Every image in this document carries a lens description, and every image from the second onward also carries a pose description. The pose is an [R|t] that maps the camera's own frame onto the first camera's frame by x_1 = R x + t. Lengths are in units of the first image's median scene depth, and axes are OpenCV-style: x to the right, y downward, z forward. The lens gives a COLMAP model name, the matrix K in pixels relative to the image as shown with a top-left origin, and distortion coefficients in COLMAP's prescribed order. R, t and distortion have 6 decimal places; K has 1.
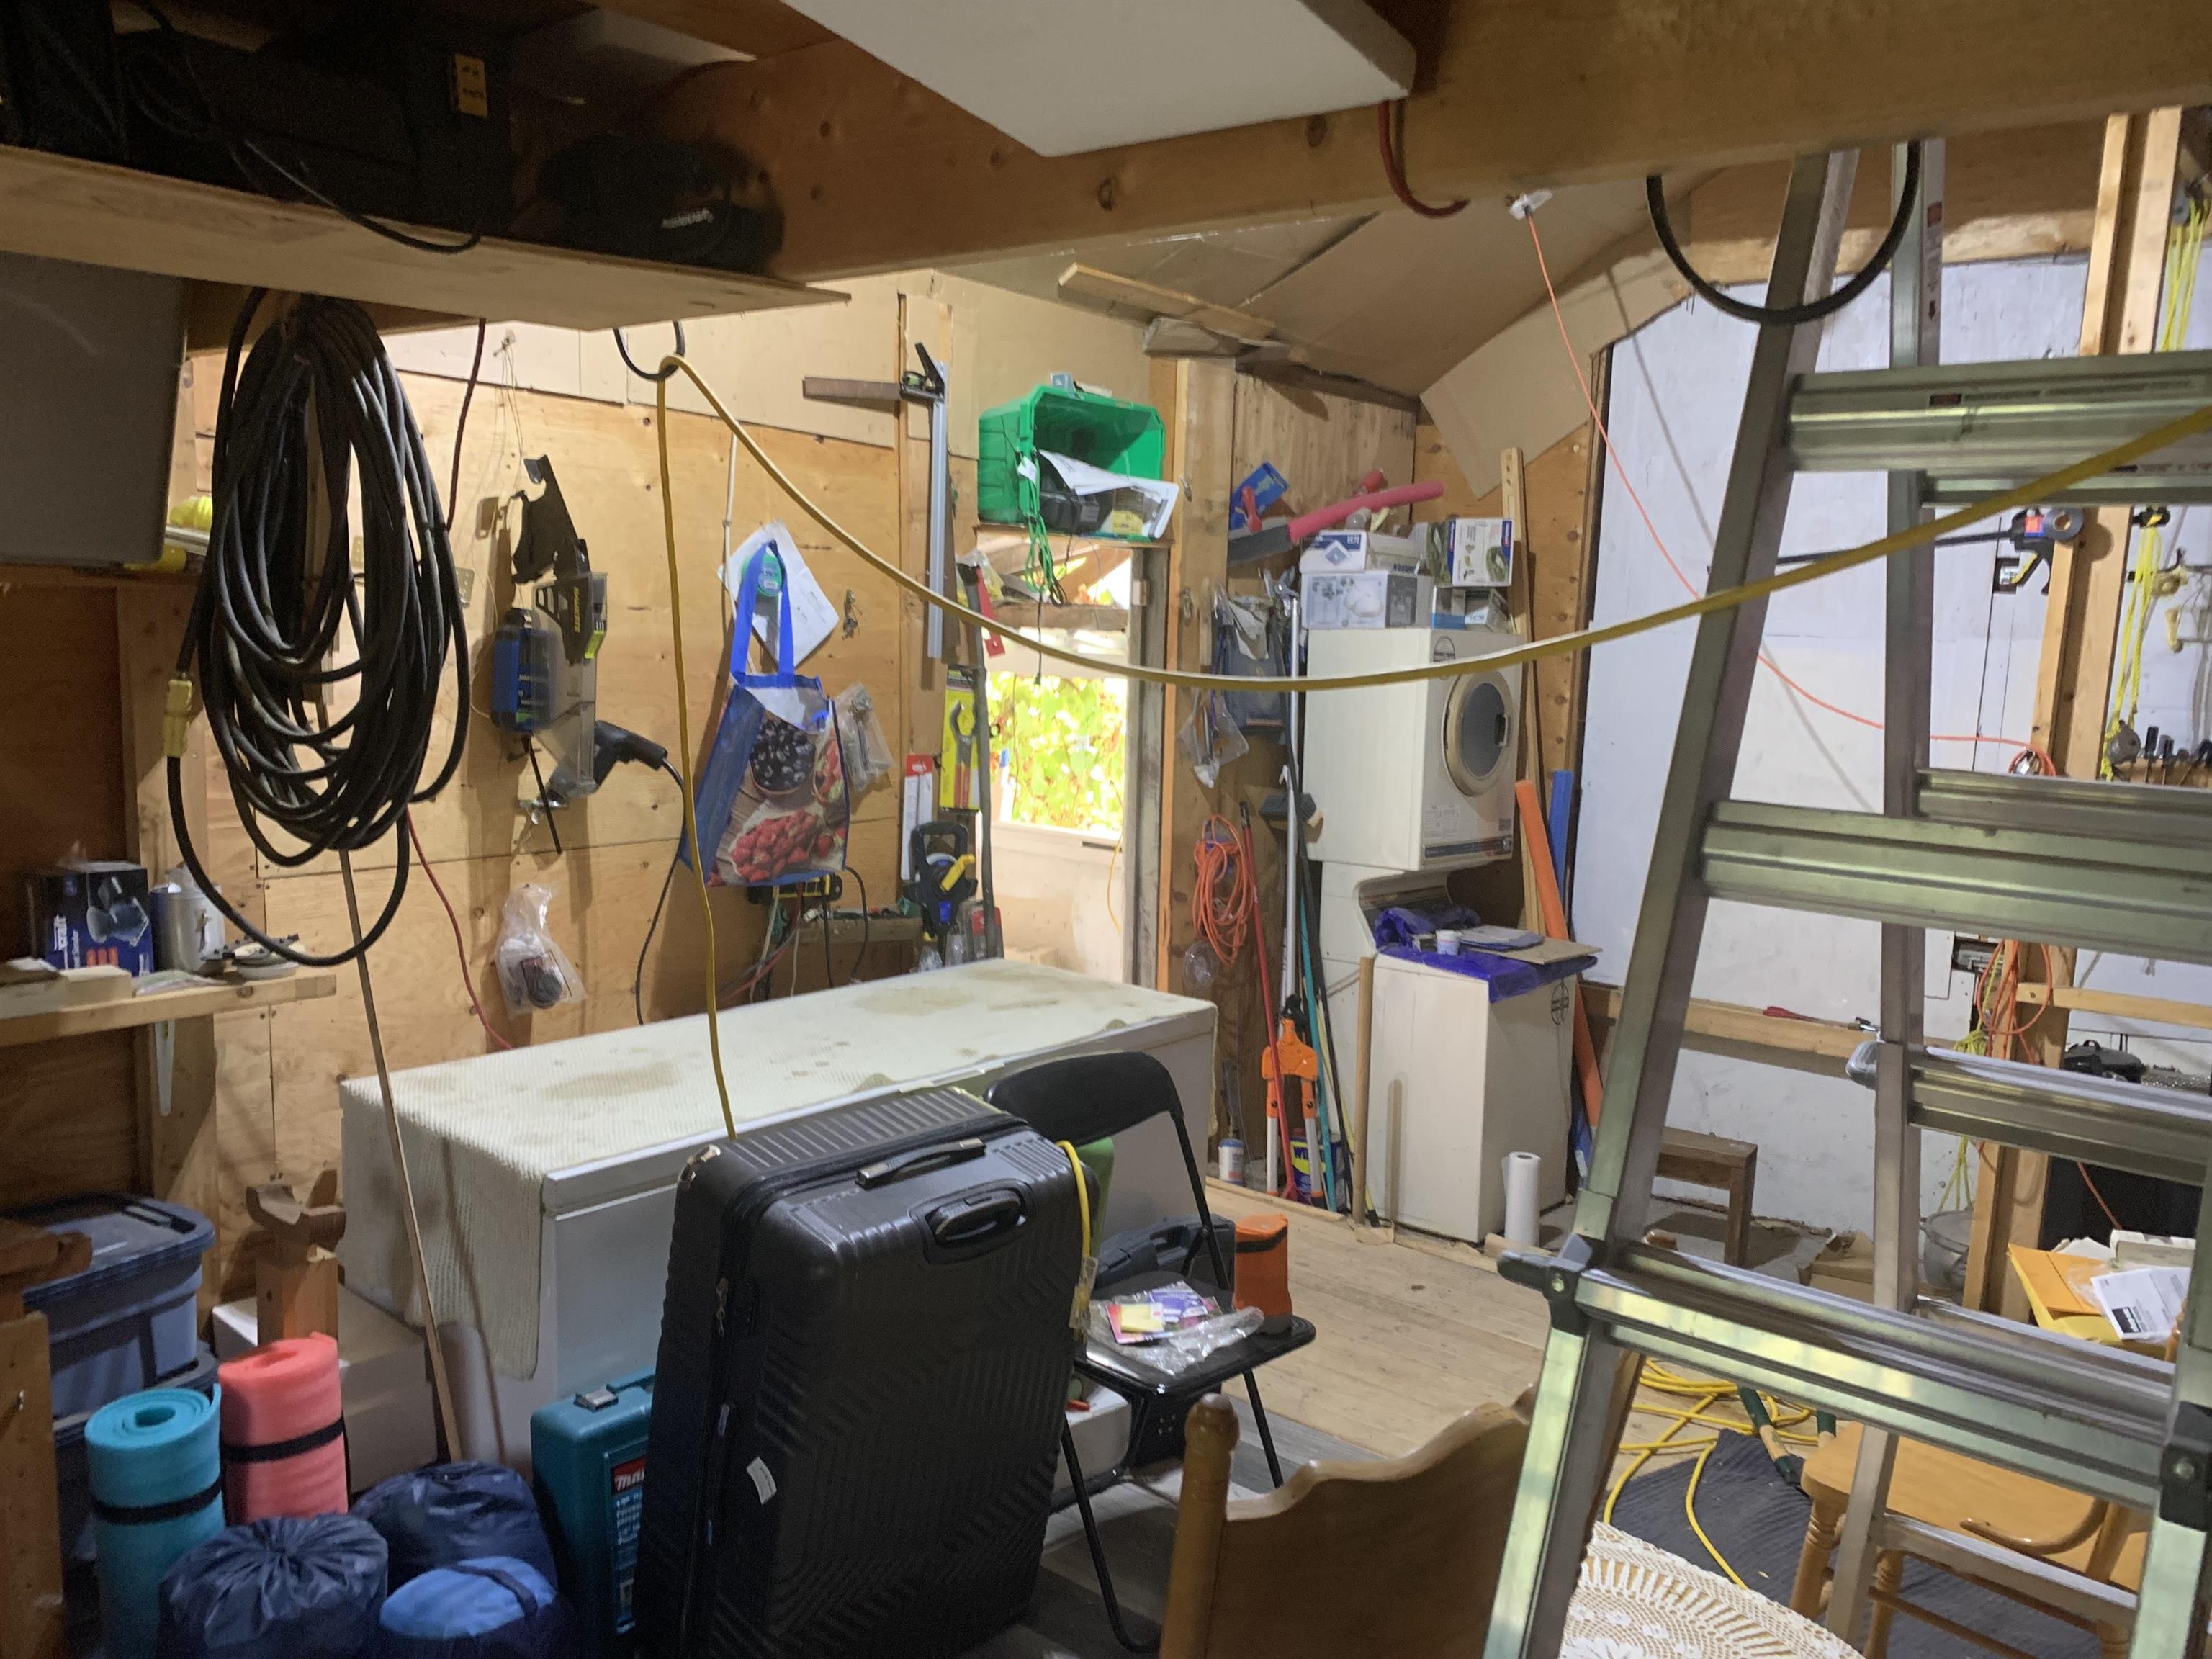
lens RADIAL K [[1661.1, 0, 1104.5], [0, 1661.1, 892.8], [0, 0, 1]] dist [-0.000922, -0.002885]
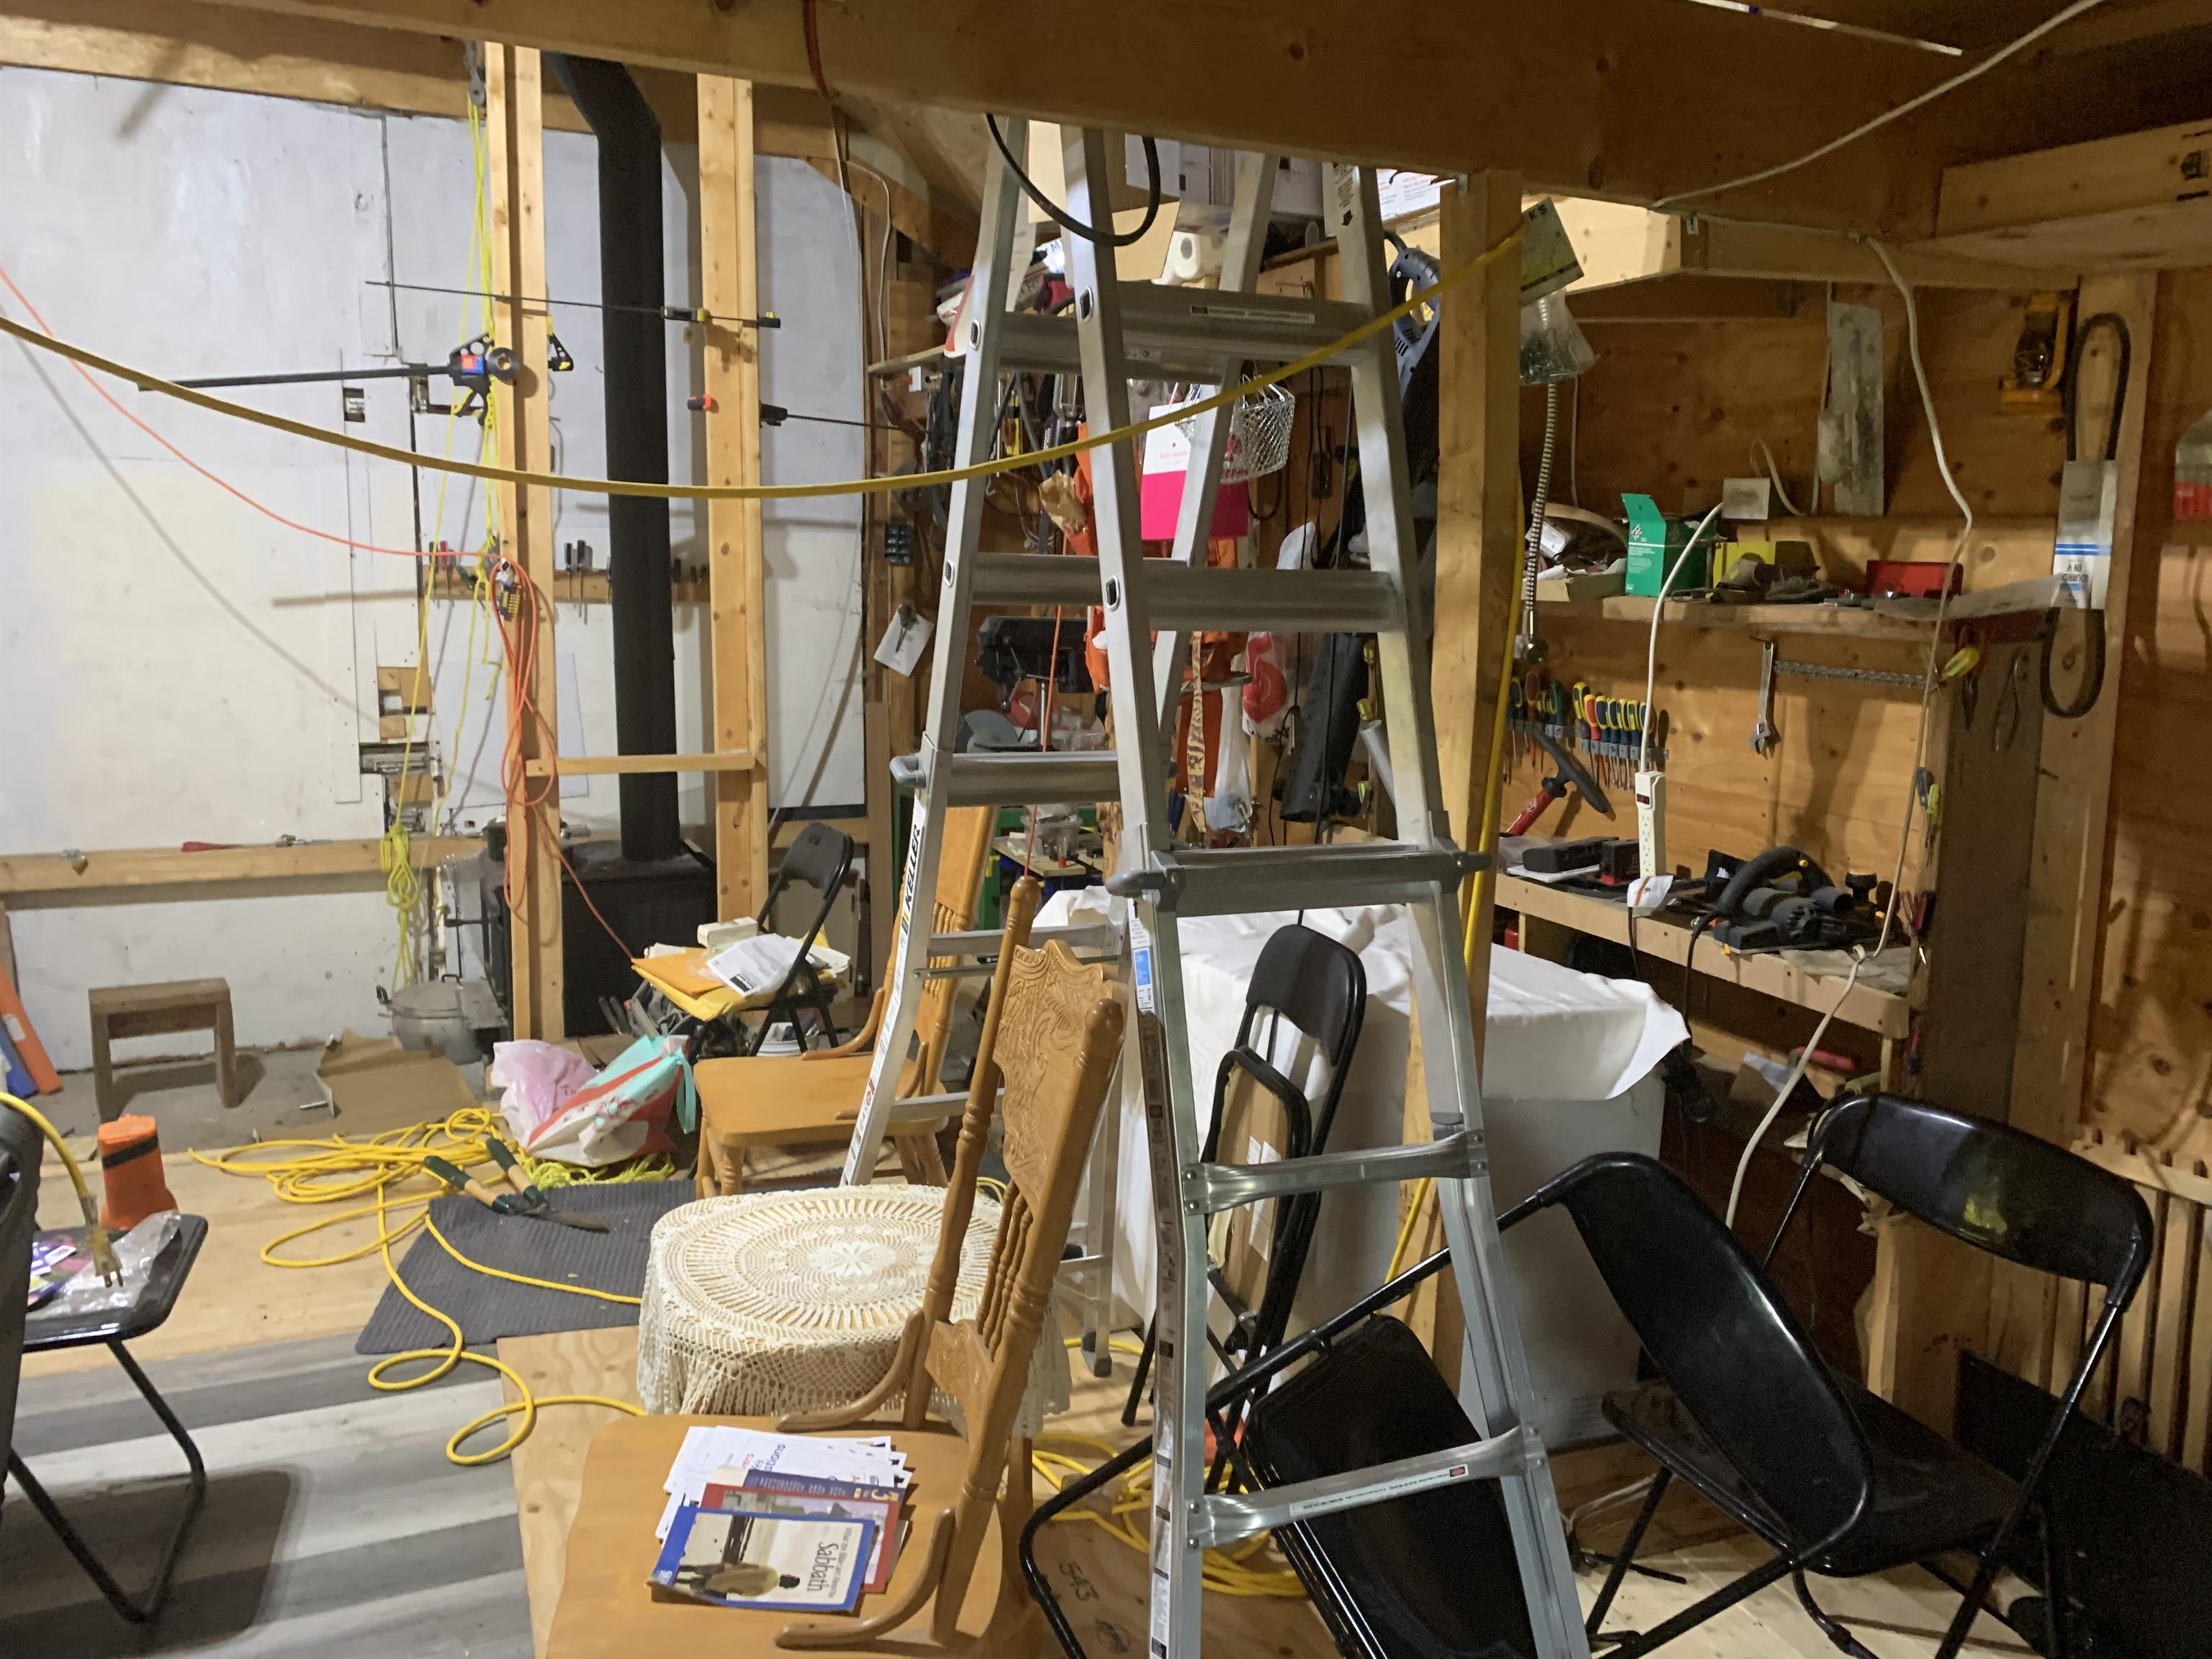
lens RADIAL K [[1689.9, 0, 1100.1], [0, 1689.9, 855.4], [0, 0, 1]] dist [0.035791, -0.069211]
pose [[0.424091, -0.188780, 0.885725, -0.263259], [0.126510, 0.980792, 0.148469, -0.004984], [-0.896740, 0.049088, 0.439827, 0.080203]]
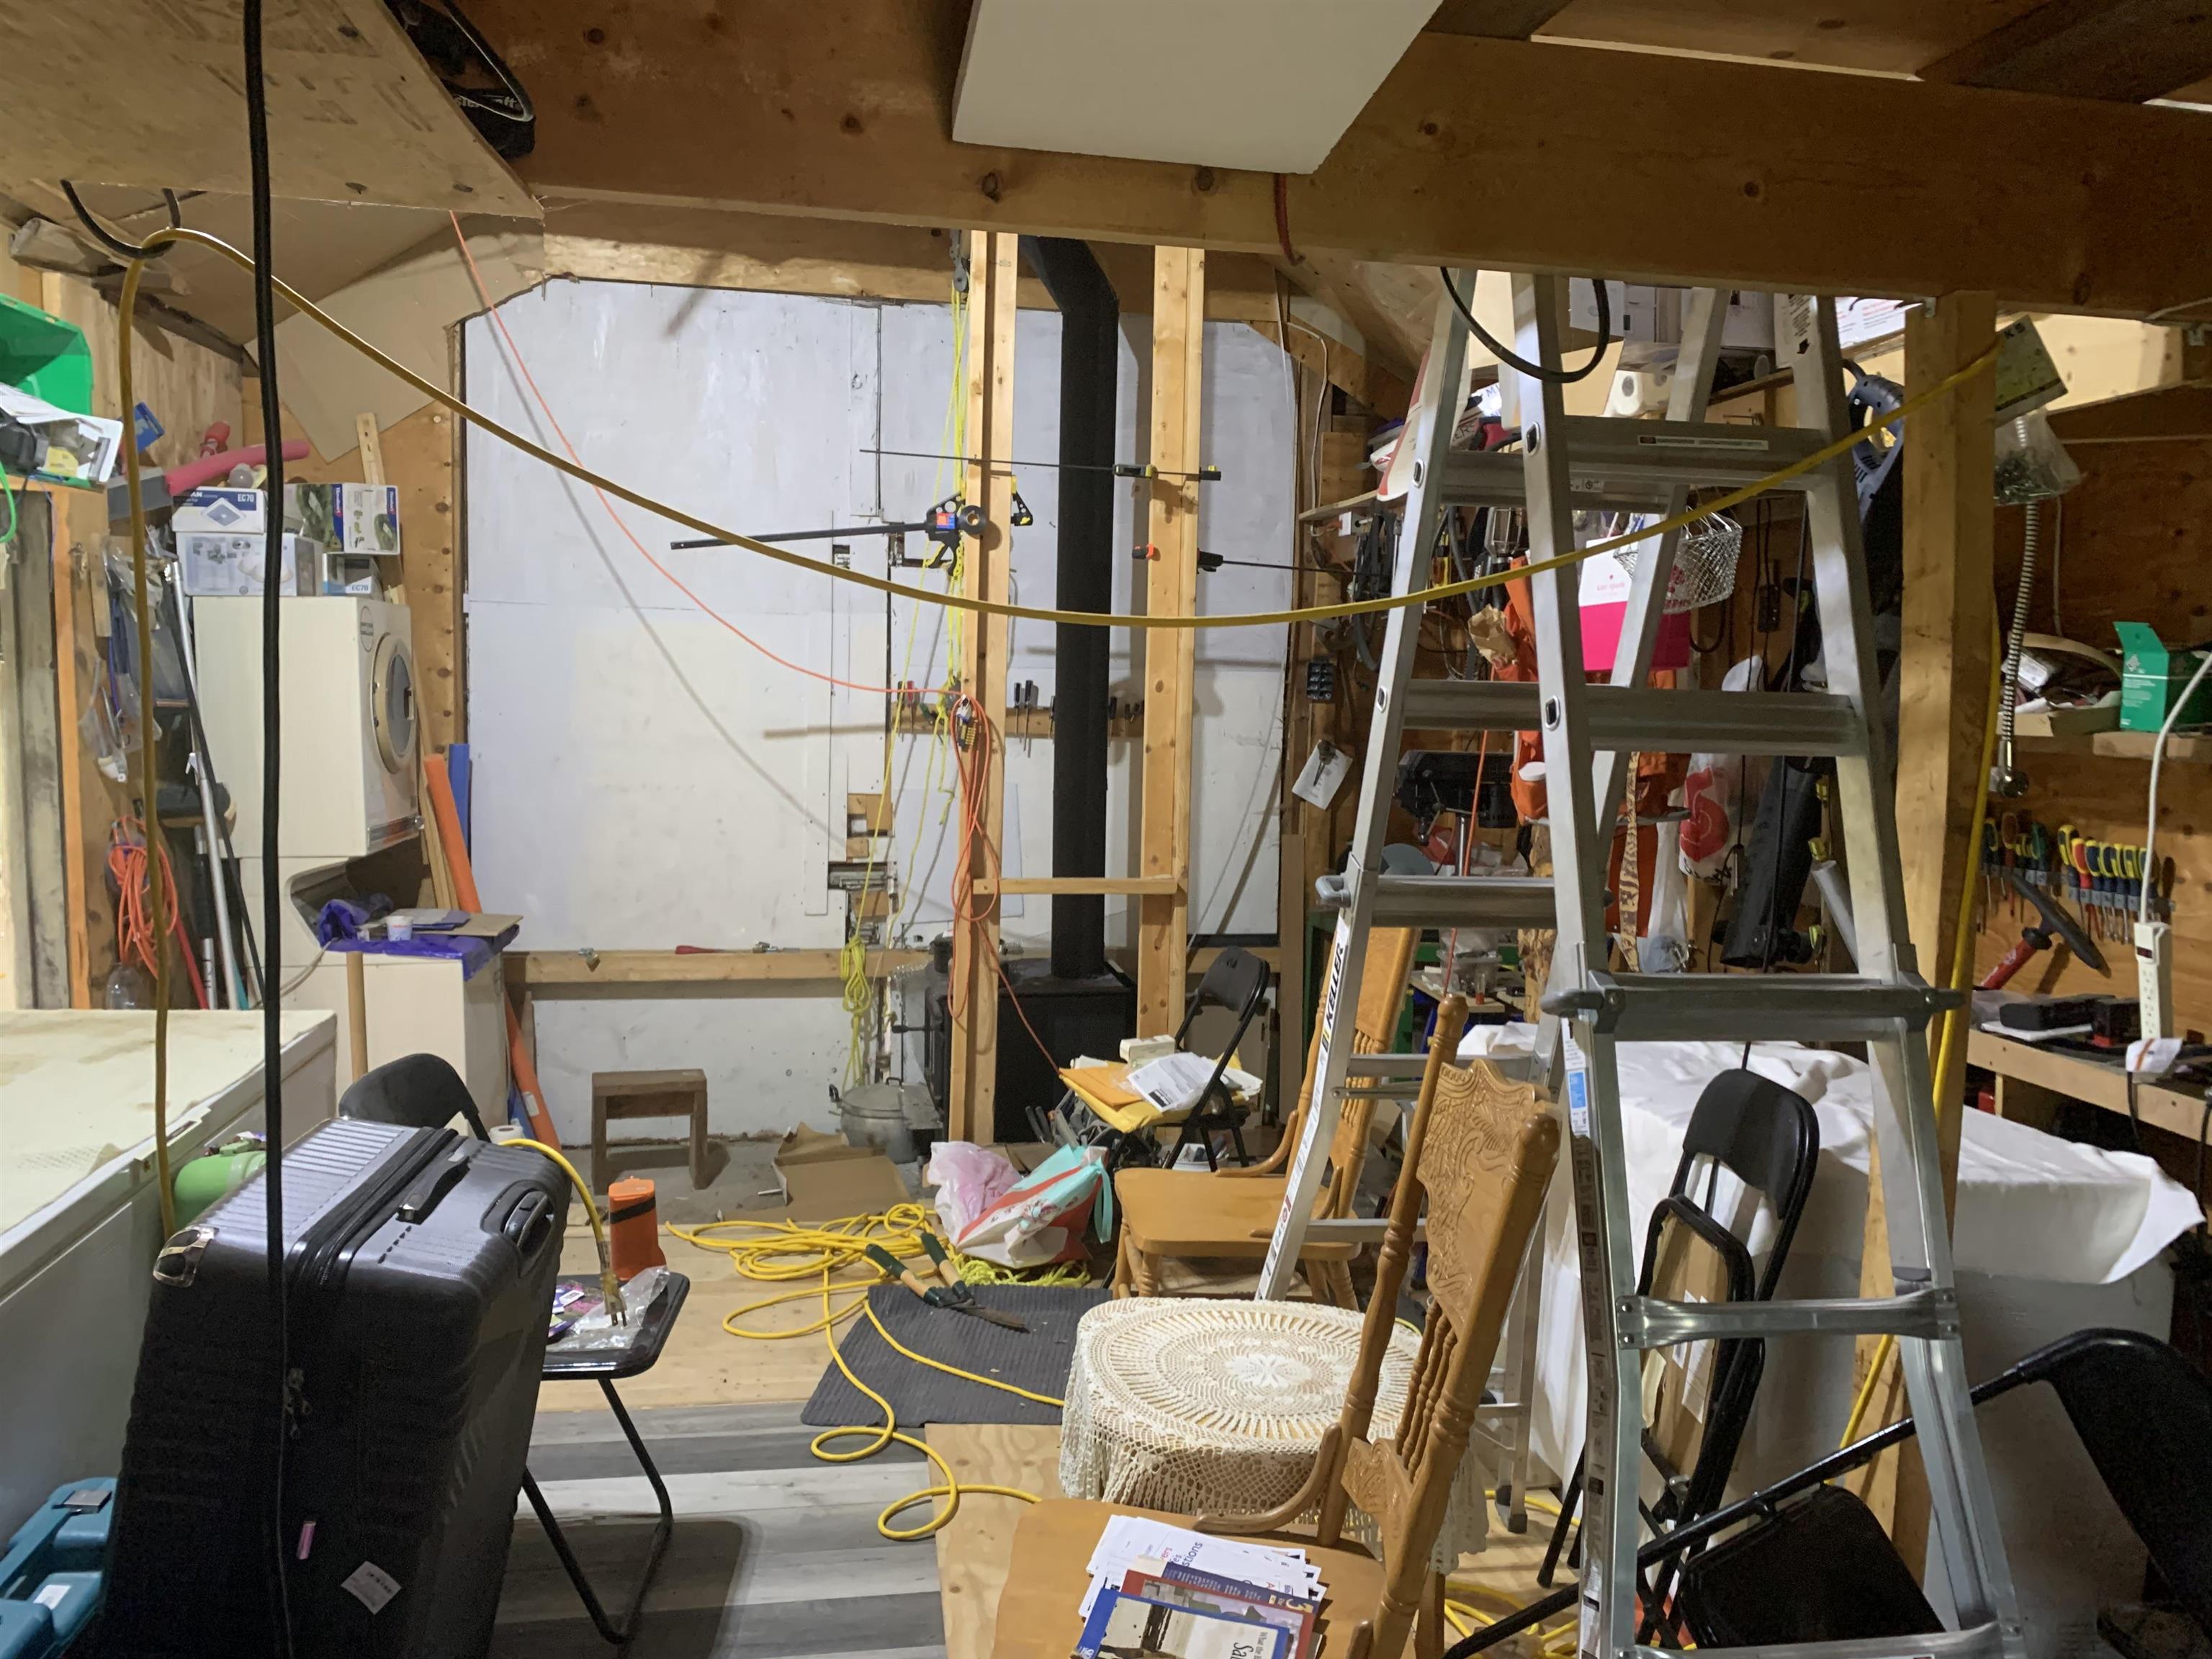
lens RADIAL K [[1676.2, 0, 1085.5], [0, 1676.2, 842.0], [0, 0, 1]] dist [0.049836, -0.083783]
pose [[0.636694, -0.097592, 0.764916, -0.277505], [0.116741, 0.992725, 0.029486, -0.001599], [-0.762228, 0.070523, 0.643455, 0.078272]]
